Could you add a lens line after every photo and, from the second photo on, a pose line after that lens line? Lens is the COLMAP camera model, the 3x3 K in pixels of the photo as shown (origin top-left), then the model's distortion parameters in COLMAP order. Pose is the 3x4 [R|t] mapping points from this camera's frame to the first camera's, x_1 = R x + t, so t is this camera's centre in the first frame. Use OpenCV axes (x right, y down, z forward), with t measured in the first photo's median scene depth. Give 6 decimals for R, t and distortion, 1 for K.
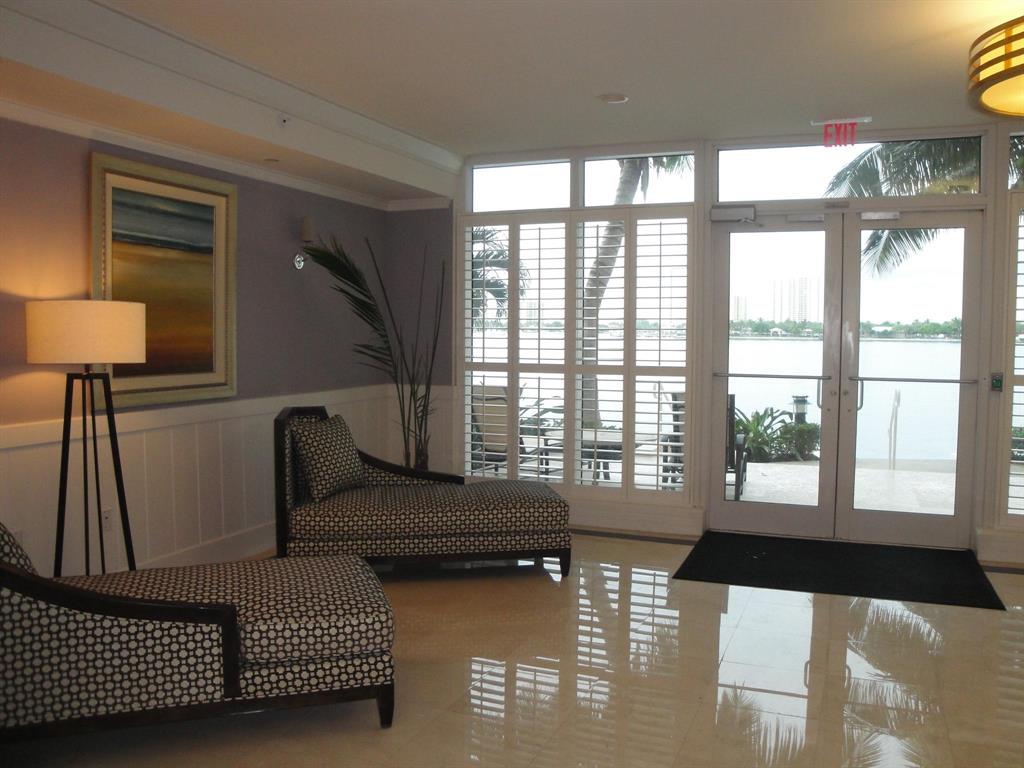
lens RADIAL K [[834.3, 0, 527.4], [0, 834.3, 381.9], [0, 0, 1]] dist [-0.168528, 0.131399]
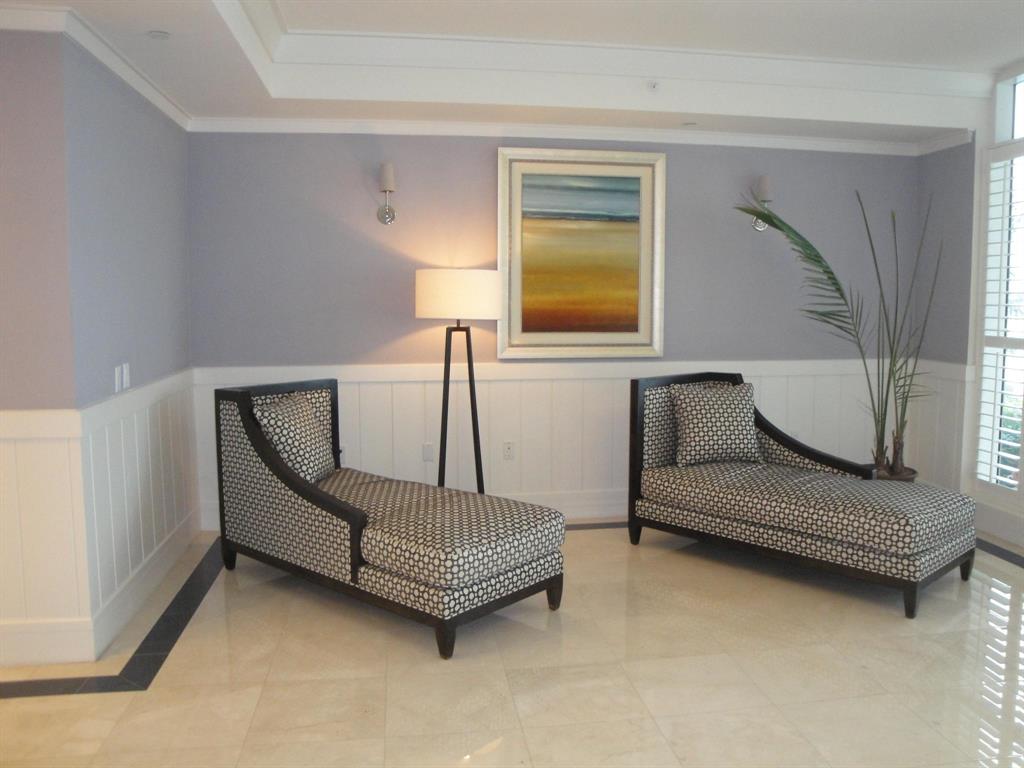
lens RADIAL K [[834.3, 0, 527.4], [0, 834.3, 381.9], [0, 0, 1]] dist [-0.168528, 0.131399]
pose [[0.513026, 0.078119, -0.854811, 0.493214], [-0.048760, 0.996894, 0.061840, -0.008852], [0.856987, 0.009955, 0.515242, 0.329738]]
